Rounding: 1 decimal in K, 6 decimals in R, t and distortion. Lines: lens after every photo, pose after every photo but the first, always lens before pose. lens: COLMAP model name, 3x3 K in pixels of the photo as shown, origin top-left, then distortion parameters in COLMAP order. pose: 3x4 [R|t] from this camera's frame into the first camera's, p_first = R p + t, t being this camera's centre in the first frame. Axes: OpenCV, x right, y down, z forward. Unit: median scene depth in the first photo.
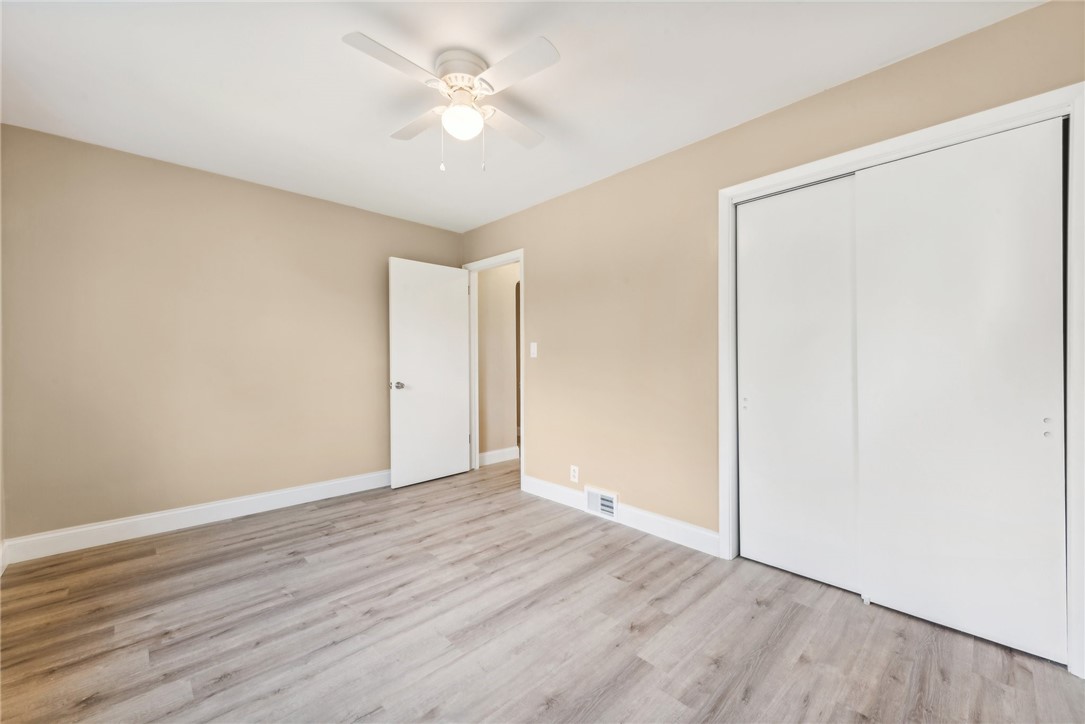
lens RADIAL K [[433.4, 0, 544.1], [0, 433.4, 365.5], [0, 0, 1]] dist [0.009182, -0.000158]
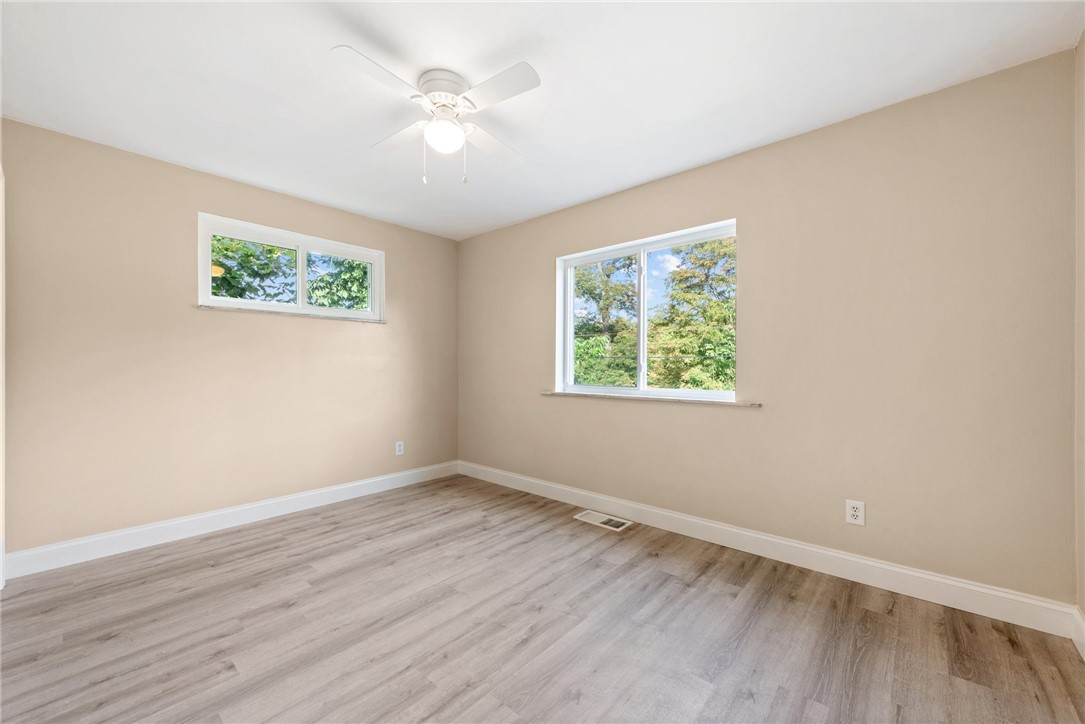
lens RADIAL K [[433.4, 0, 546.6], [0, 433.4, 360.2], [0, 0, 1]] dist [0.009182, -0.000158]
pose [[-0.996286, 0.001724, -0.086087, -0.330385], [0.001478, 0.999995, 0.002922, -0.026622], [0.086092, 0.002784, -0.996283, 2.015189]]
